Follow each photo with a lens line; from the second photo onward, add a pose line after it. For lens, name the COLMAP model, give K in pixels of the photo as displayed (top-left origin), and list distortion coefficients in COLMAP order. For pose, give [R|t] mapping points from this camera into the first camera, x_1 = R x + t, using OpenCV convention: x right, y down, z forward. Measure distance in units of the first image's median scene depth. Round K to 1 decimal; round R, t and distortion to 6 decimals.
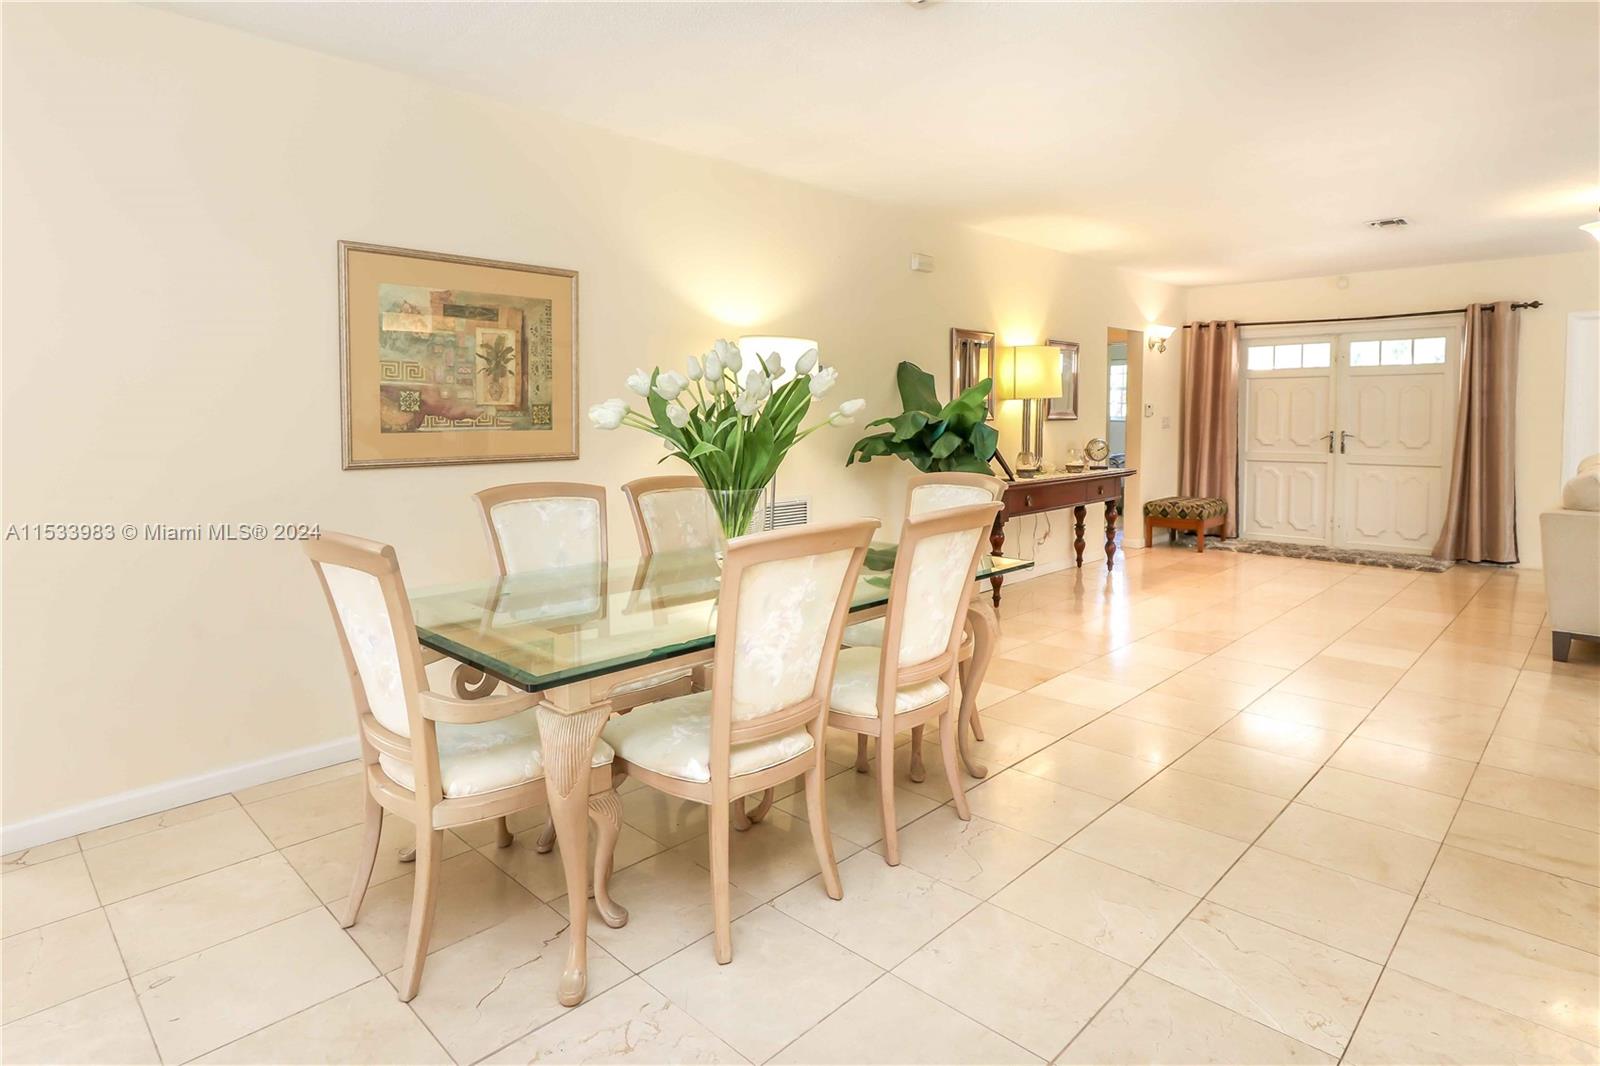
lens RADIAL K [[870.2, 0, 786.2], [0, 870.2, 440.1], [0, 0, 1]] dist [-0.022539, 0.000054]
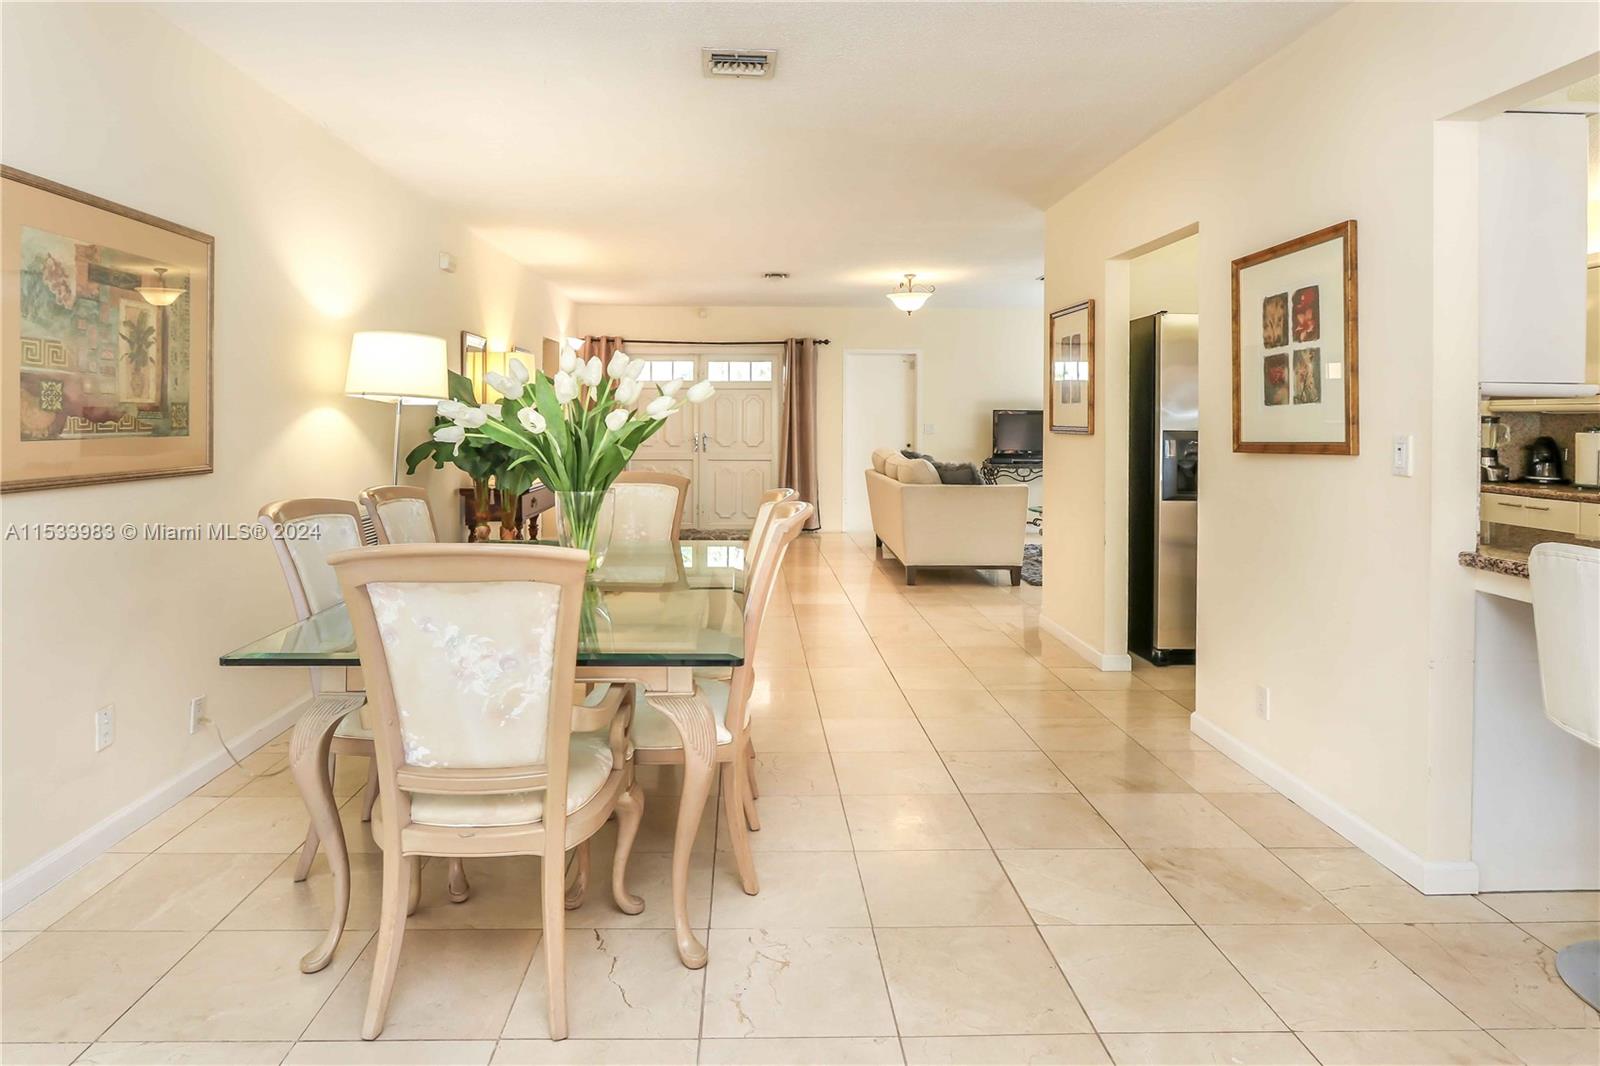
lens RADIAL K [[921.7, 0, 750.0], [0, 921.7, 414.5], [0, 0, 1]] dist [-0.002422, 0.000253]
pose [[0.702855, 0.009041, 0.711275, -0.526042], [0.015275, 0.999497, -0.027799, -0.000279], [-0.711169, 0.030403, 0.702363, 0.064334]]
